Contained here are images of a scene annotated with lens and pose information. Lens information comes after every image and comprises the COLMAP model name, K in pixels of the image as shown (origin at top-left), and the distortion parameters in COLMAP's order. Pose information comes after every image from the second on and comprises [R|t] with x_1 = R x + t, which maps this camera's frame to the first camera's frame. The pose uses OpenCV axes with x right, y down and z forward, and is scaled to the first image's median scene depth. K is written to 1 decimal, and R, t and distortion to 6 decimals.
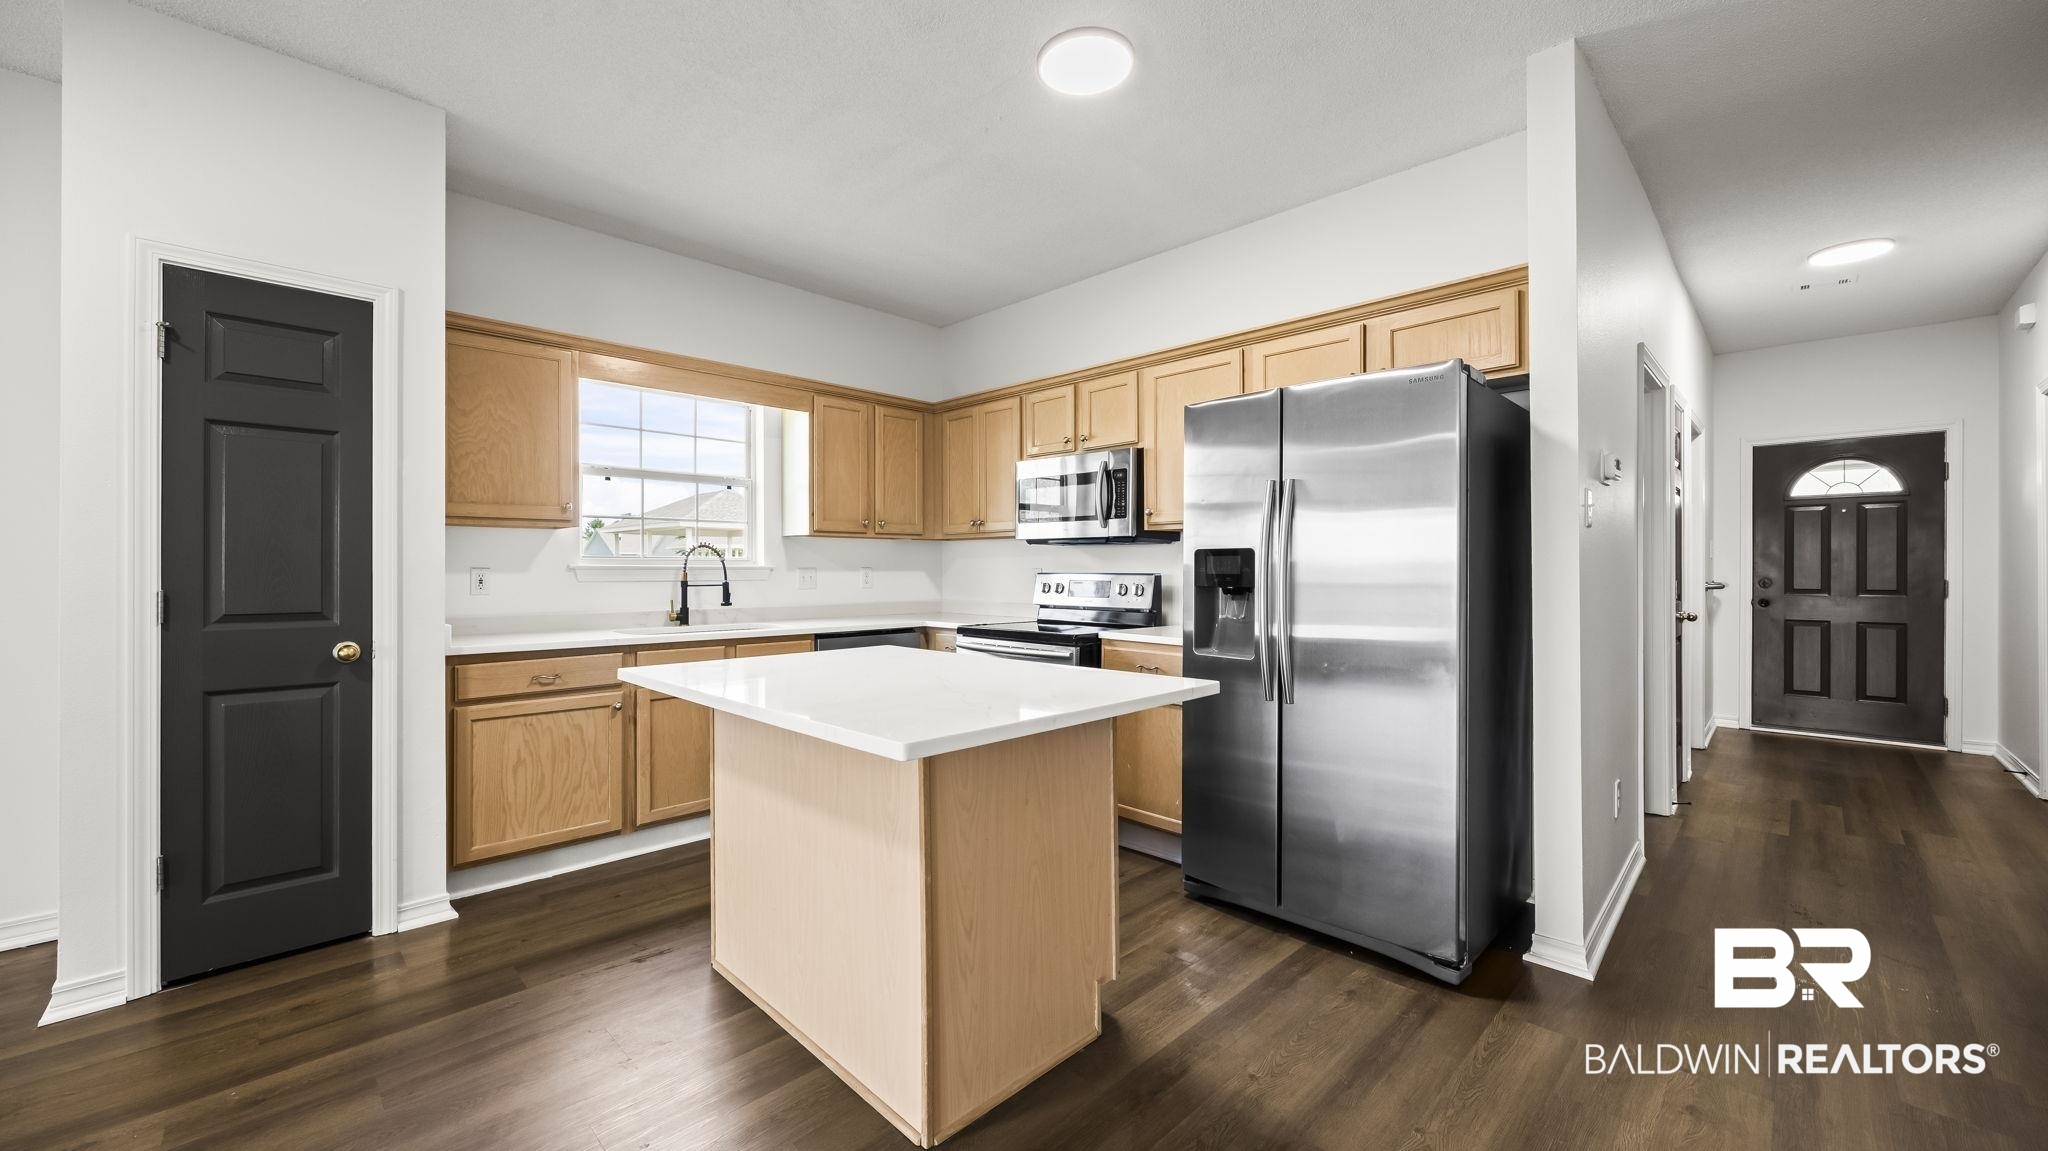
lens RADIAL K [[784.6, 0, 1024.0], [0, 784.6, 575.5], [0, 0, 1]] dist [0.001115, -0.000127]
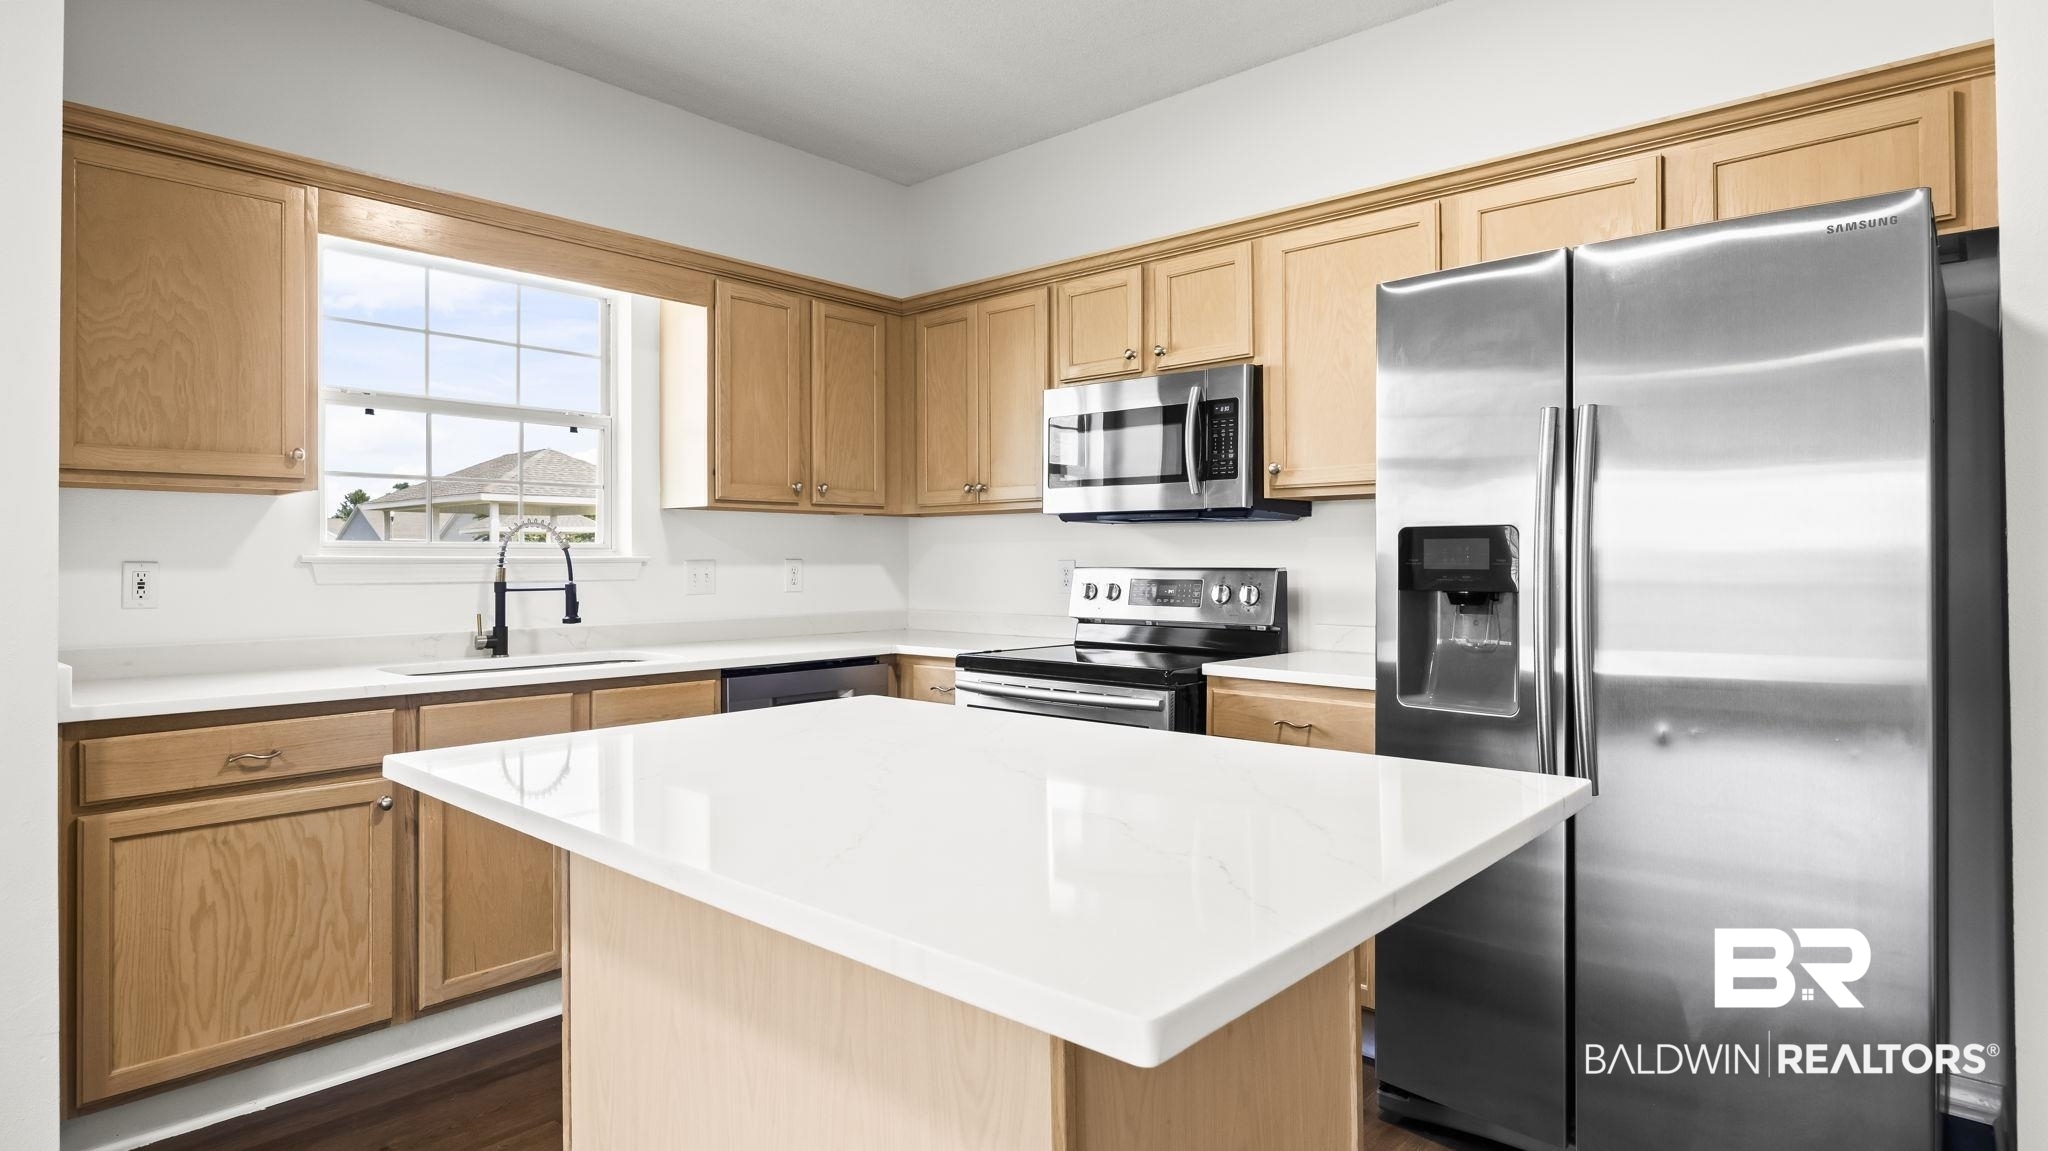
lens RADIAL K [[1080.8, 0, 1029.7], [0, 1080.8, 558.9], [0, 0, 1]] dist [-0.004079, -0.001809]
pose [[0.998286, -0.002090, 0.058491, -0.078006], [0.002652, 0.999951, -0.009528, -0.002042], [-0.058468, 0.009667, 0.998242, 0.154022]]
